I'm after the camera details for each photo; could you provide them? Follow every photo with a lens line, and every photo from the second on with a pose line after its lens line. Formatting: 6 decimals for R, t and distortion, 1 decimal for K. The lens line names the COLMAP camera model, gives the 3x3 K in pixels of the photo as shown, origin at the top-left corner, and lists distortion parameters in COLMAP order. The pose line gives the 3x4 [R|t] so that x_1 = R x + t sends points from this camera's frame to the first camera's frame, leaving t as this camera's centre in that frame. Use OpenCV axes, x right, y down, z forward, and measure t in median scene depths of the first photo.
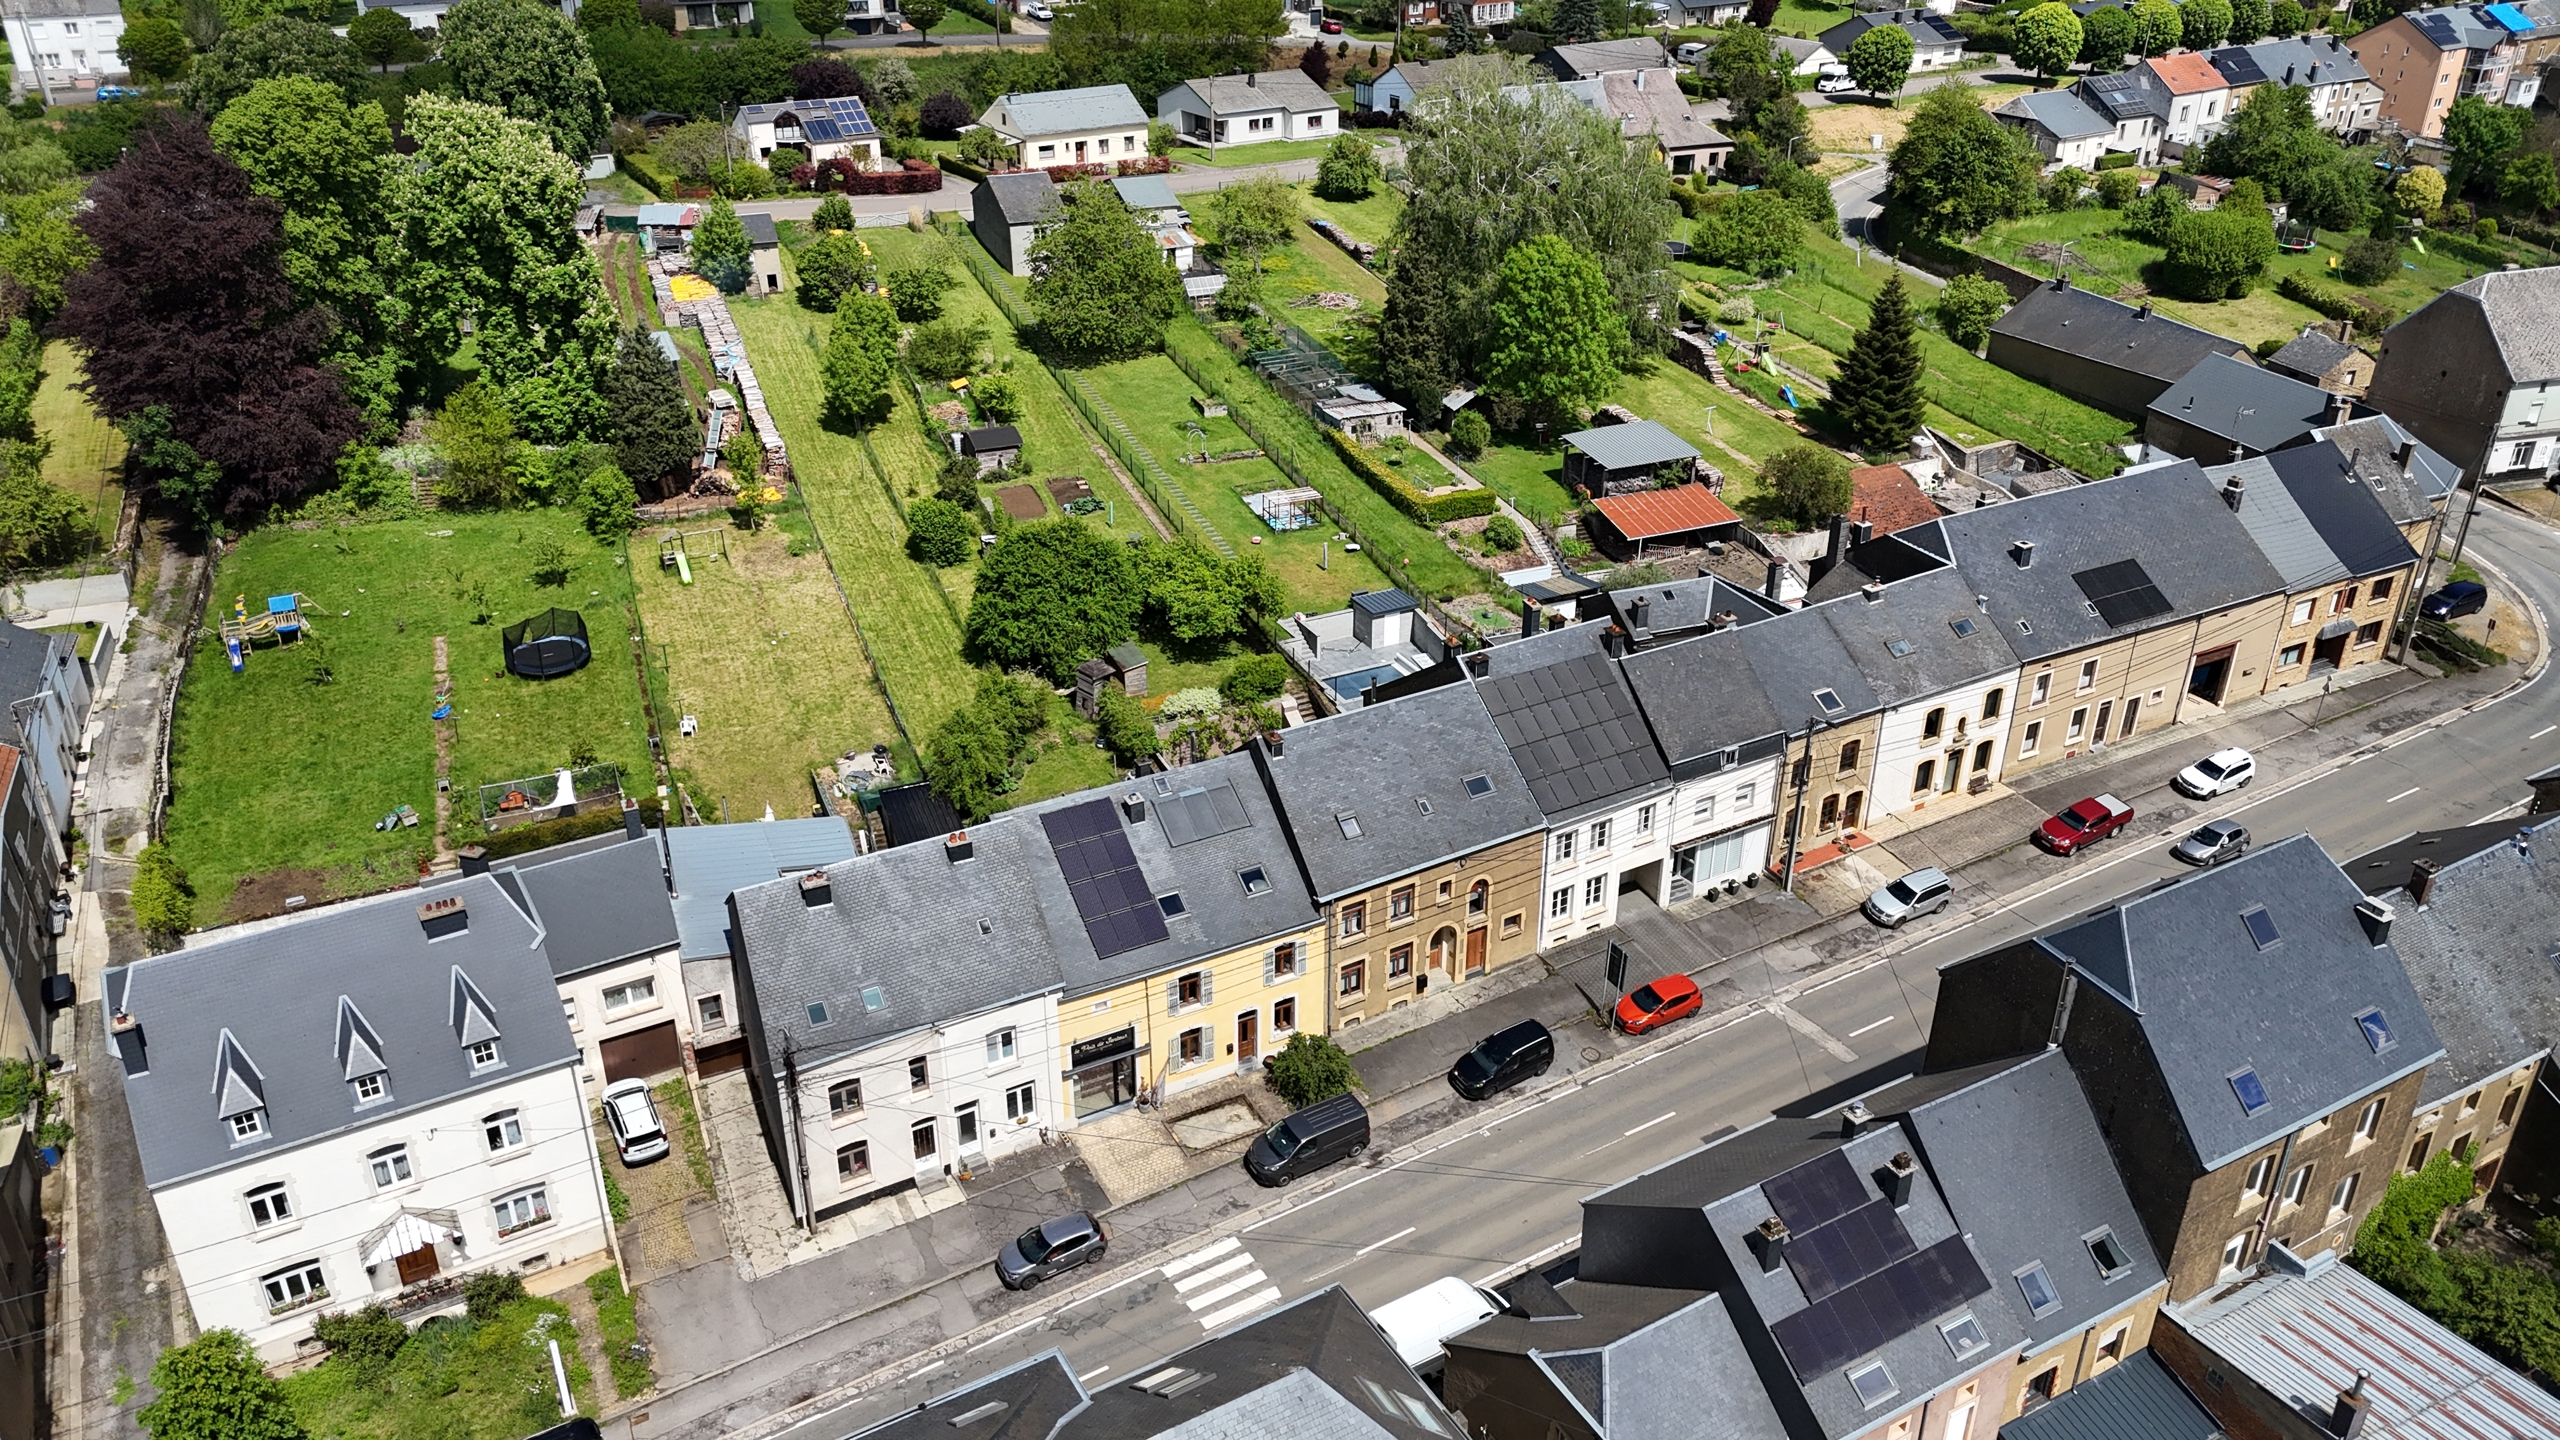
lens RADIAL K [[1865.2, 0, 1280.1], [0, 1865.2, 711.7], [0, 0, 1]] dist [0.049583, -0.026975]
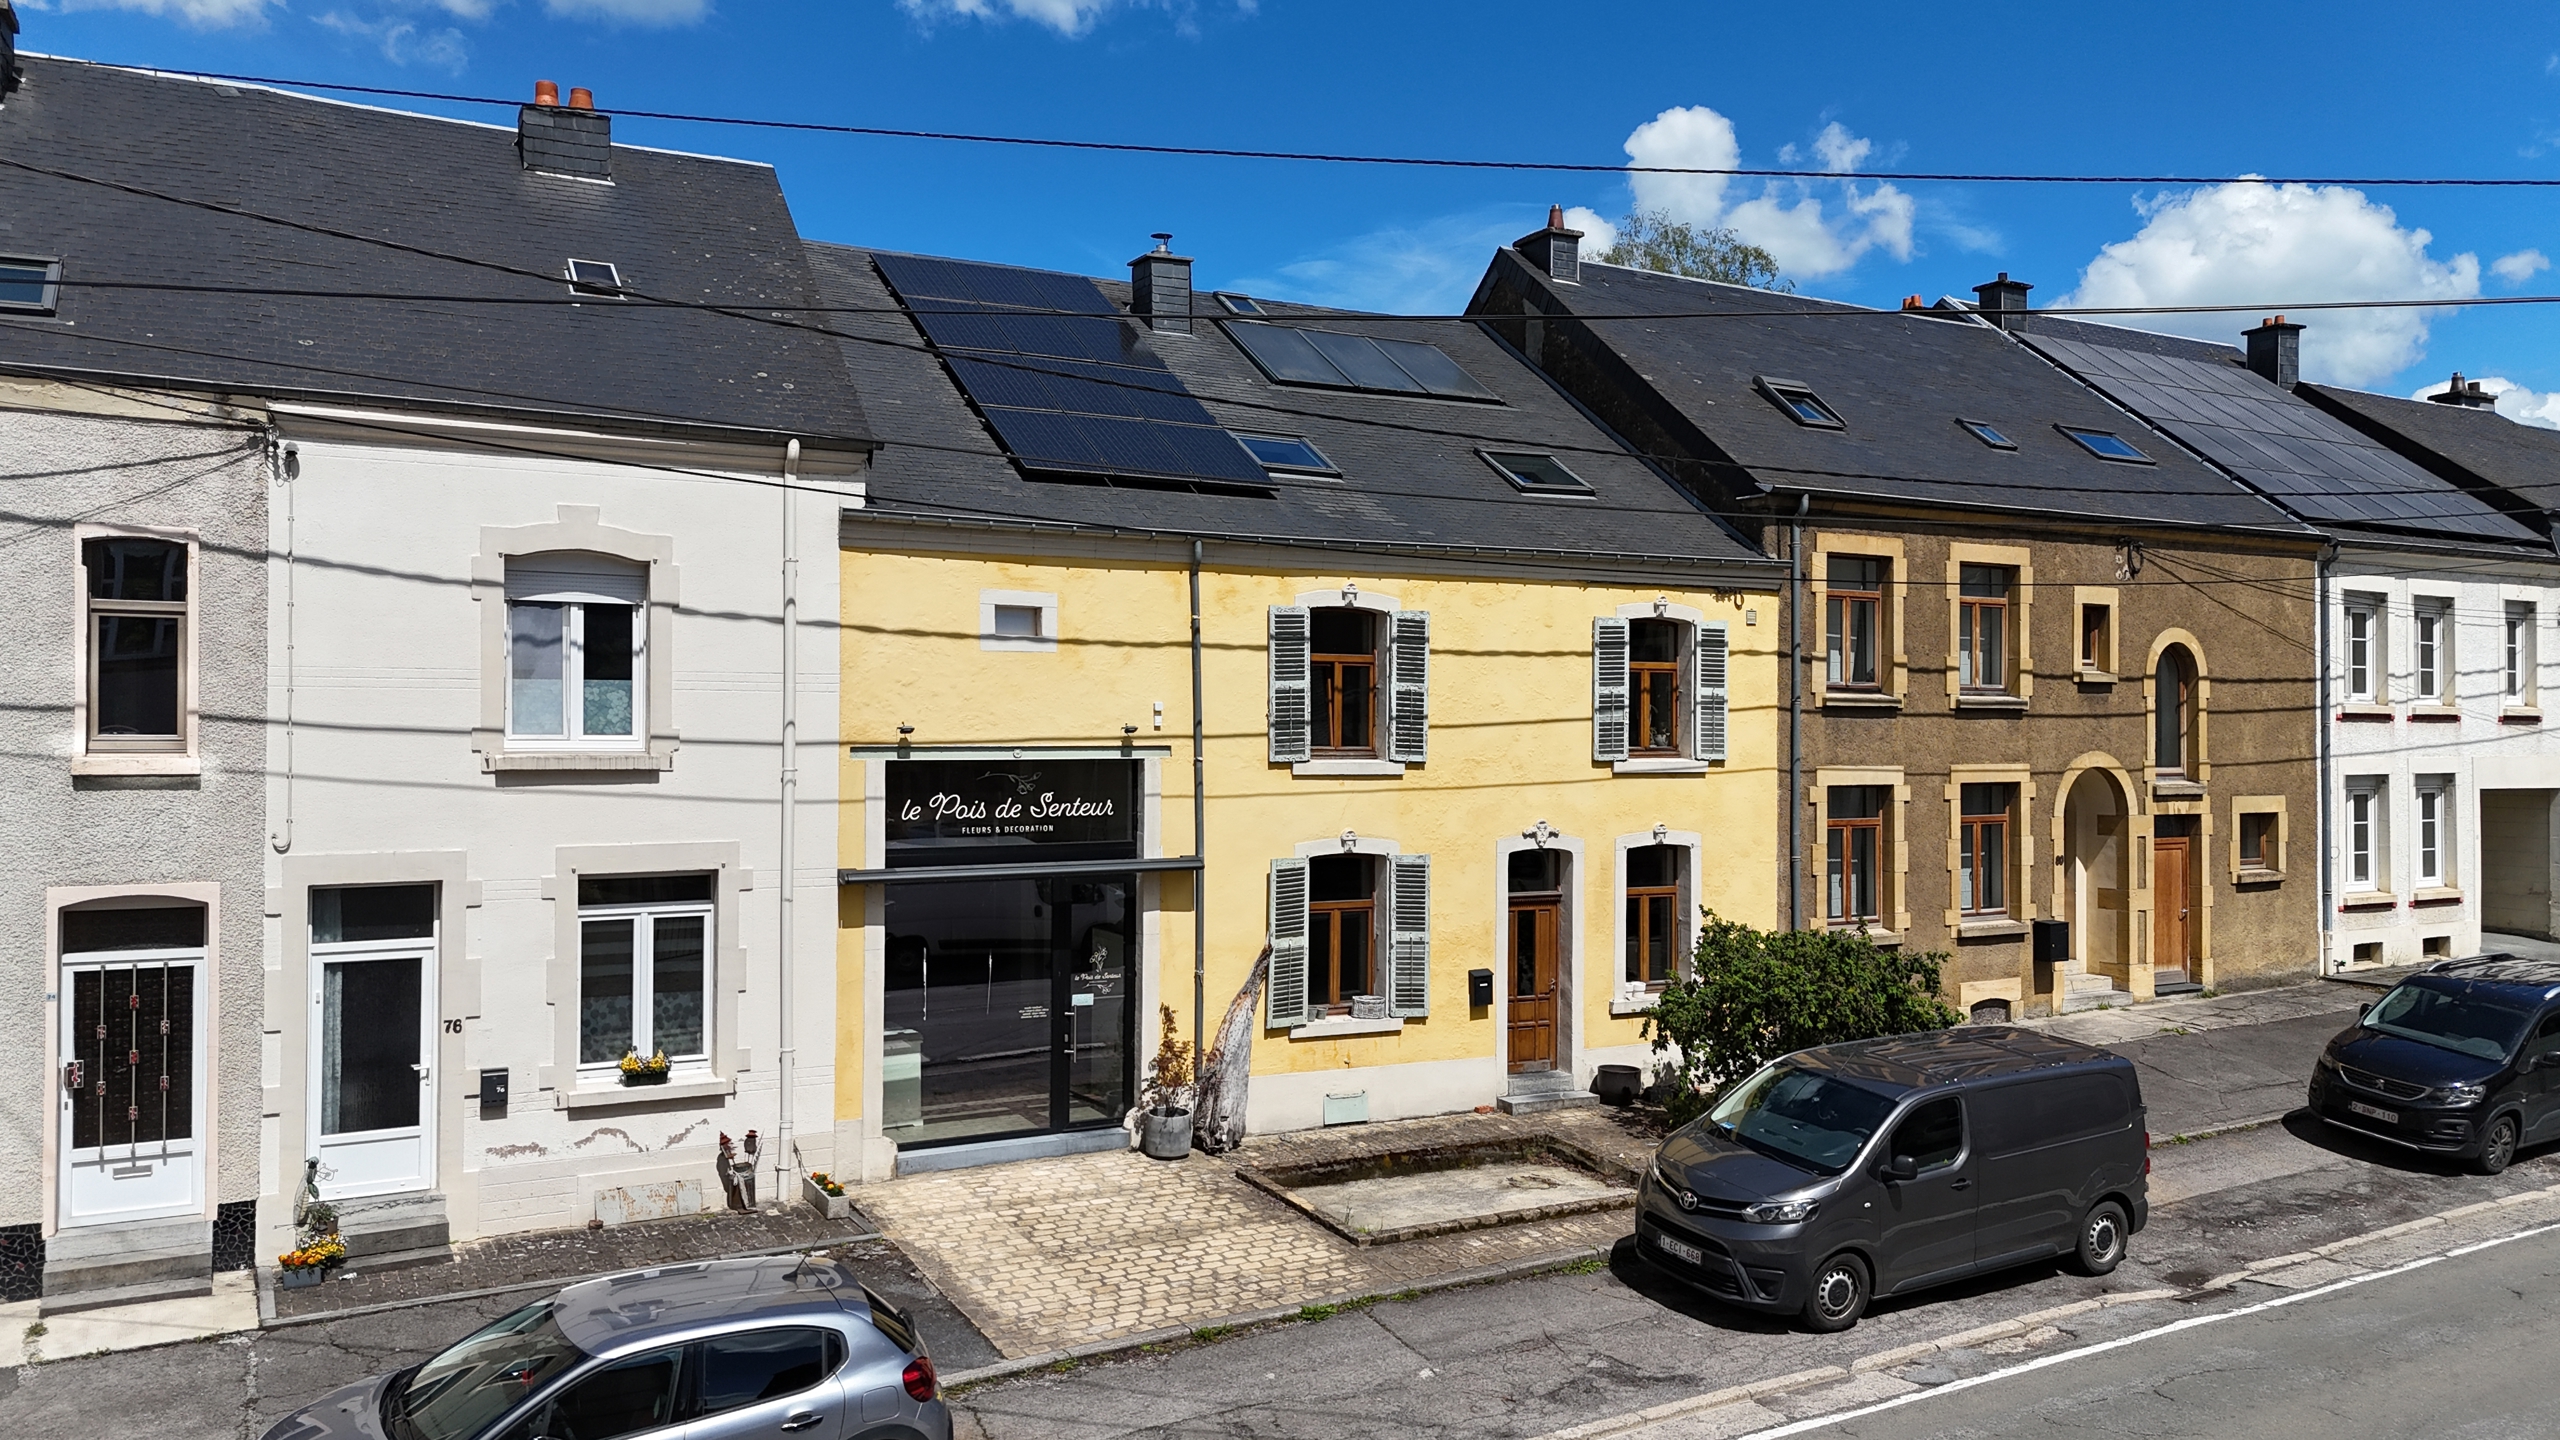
lens RADIAL K [[1865.2, 0, 1279.3], [0, 1865.2, 718.0], [0, 0, 1]] dist [0.049583, -0.026975]
pose [[0.999927, 0.001580, -0.011992, -0.053315], [-0.006931, 0.887368, -0.461010, 0.271467], [0.009913, 0.461059, 0.887314, 0.733254]]
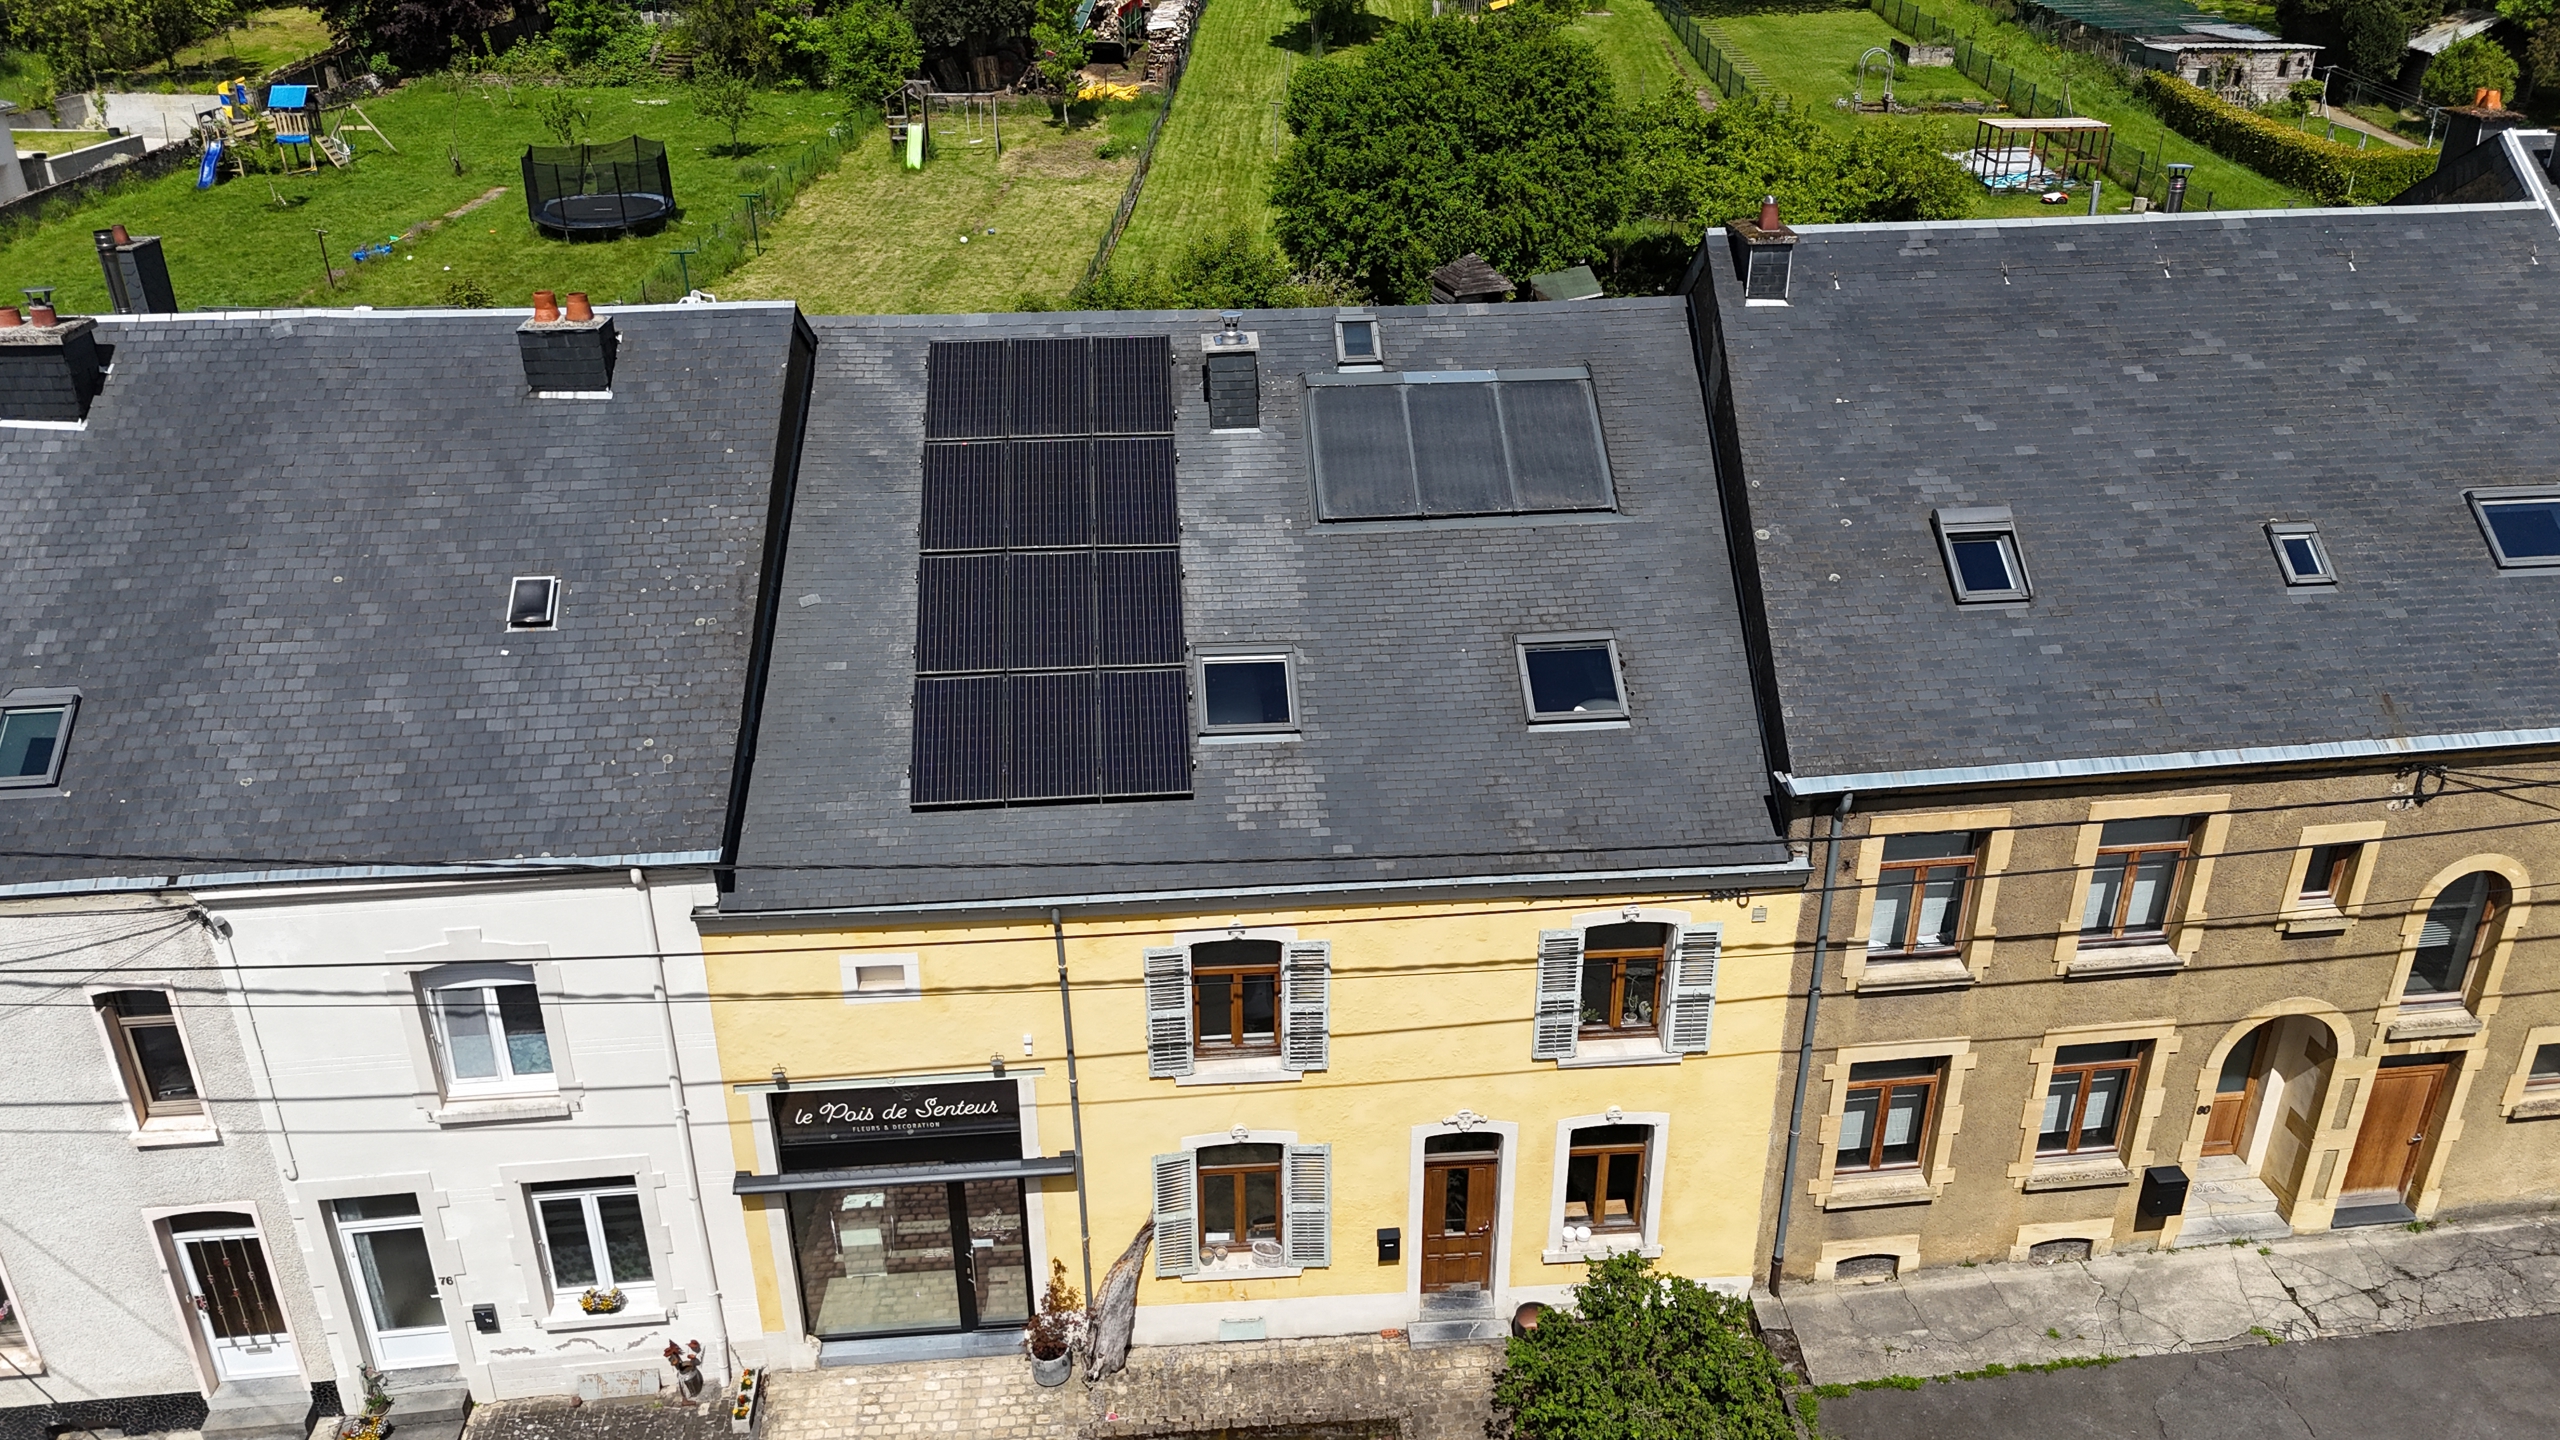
lens RADIAL K [[1865.2, 0, 1277.2], [0, 1865.2, 707.0], [0, 0, 1]] dist [0.049583, -0.026975]
pose [[0.912431, 0.172131, -0.371268, 0.049798], [-0.180993, 0.983421, 0.011134, 0.098901], [0.367029, 0.057038, 0.928459, 0.719440]]
